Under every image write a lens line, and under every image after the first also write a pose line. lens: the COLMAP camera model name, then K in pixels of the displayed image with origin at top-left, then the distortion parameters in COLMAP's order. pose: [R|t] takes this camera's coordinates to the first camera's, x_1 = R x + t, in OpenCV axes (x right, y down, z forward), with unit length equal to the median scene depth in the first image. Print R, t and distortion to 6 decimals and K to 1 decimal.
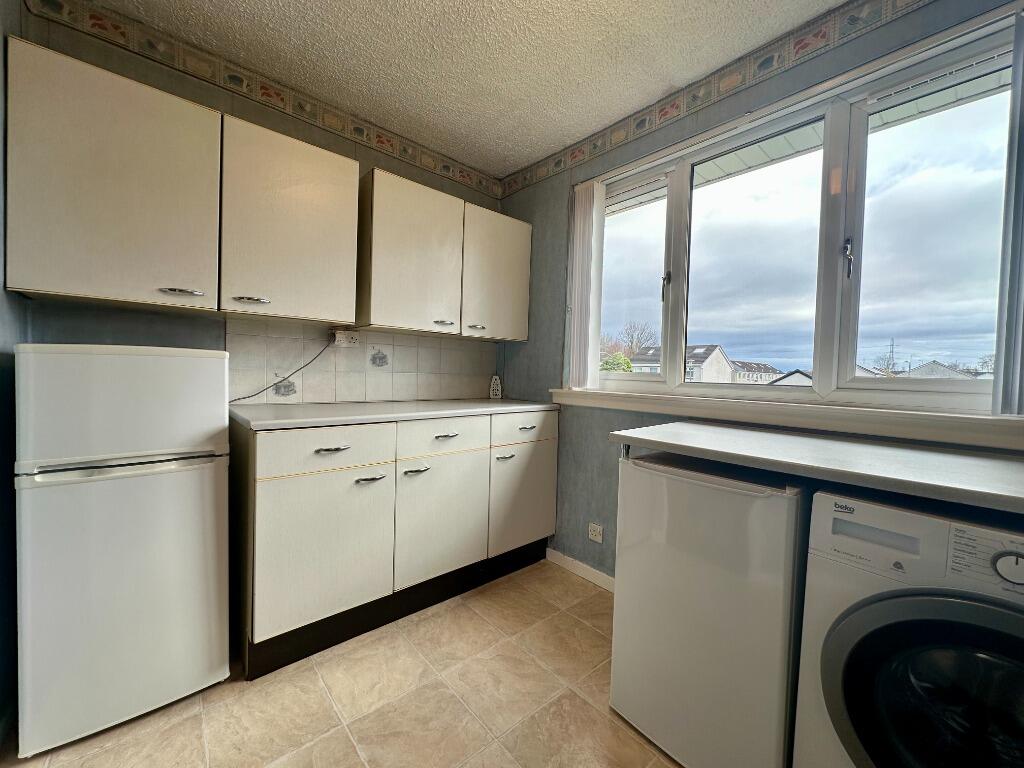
lens RADIAL K [[405.0, 0, 512.0], [0, 405.0, 384.0], [0, 0, 1]] dist [-0.000164, -0.000068]
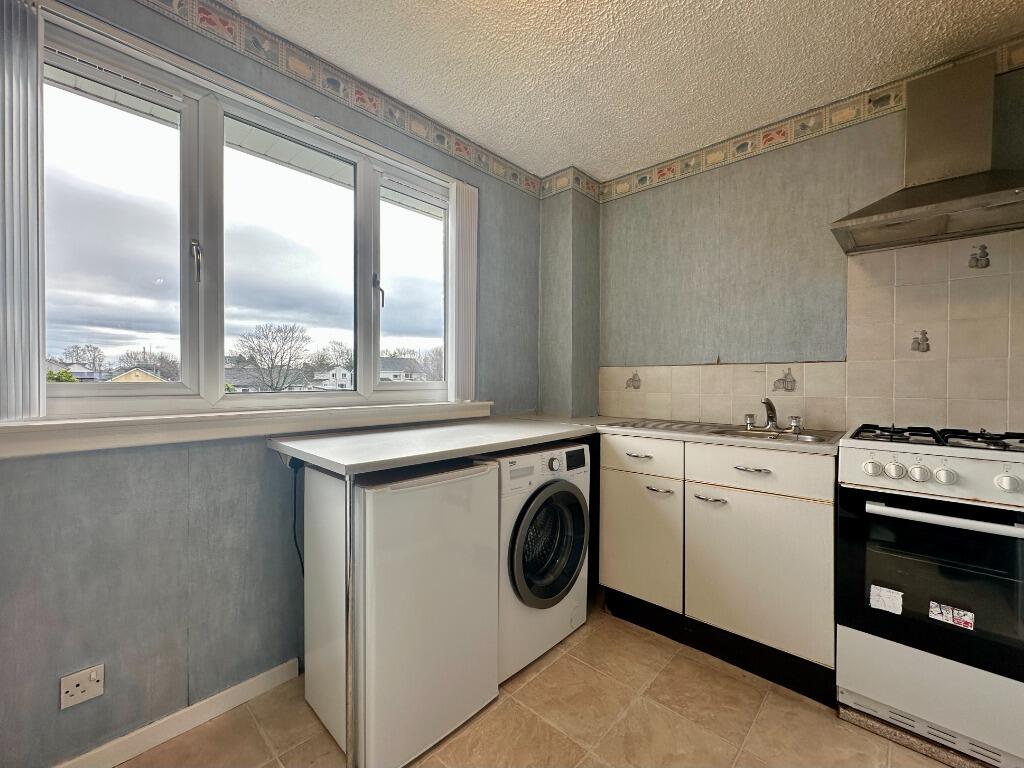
lens RADIAL K [[418.0, 0, 512.0], [0, 418.0, 384.0], [0, 0, 1]] dist [-0.001960, -0.000327]
pose [[-0.095584, -0.043429, 0.994474, -0.448886], [0.021595, 0.998722, 0.045690, -0.051287], [-0.995187, 0.025843, -0.094524, 0.575737]]
